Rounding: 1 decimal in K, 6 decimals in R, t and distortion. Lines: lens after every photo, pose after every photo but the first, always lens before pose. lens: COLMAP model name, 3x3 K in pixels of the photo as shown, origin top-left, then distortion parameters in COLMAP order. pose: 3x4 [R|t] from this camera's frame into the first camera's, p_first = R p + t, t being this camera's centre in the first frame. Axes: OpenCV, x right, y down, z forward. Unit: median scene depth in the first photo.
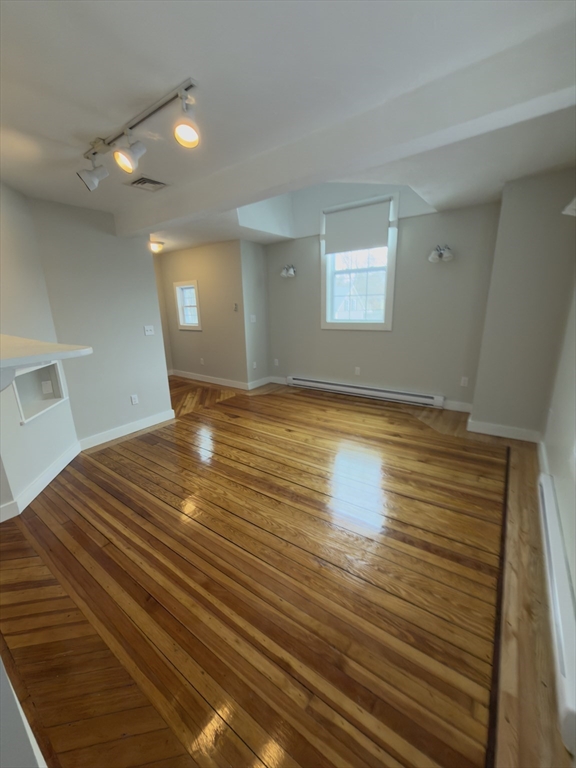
lens RADIAL K [[306.5, 0, 288.3], [0, 306.5, 385.0], [0, 0, 1]] dist [0.000553, 0.000844]
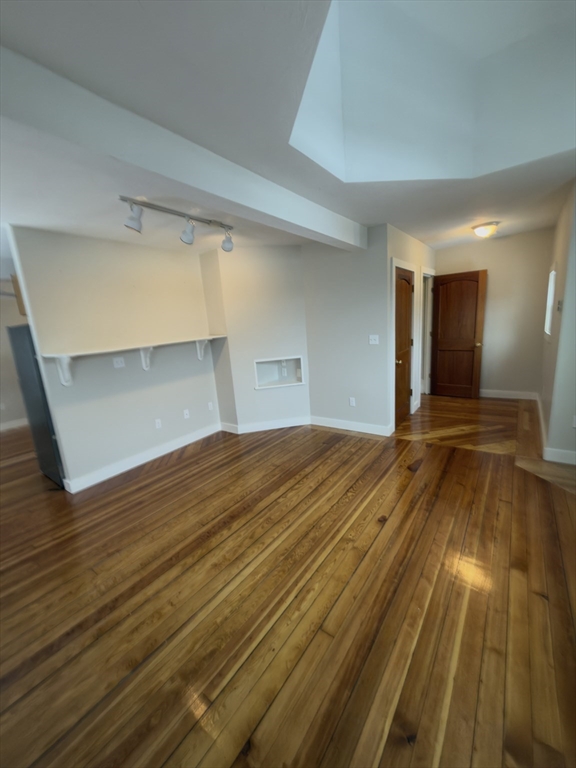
lens RADIAL K [[306.5, 0, 288.3], [0, 306.5, 385.0], [0, 0, 1]] dist [0.000553, 0.000844]
pose [[0.002620, 0.235641, -0.971837, 0.568895], [-0.190975, 0.954071, 0.230818, -0.230087], [0.981591, 0.184992, 0.047501, 0.768853]]
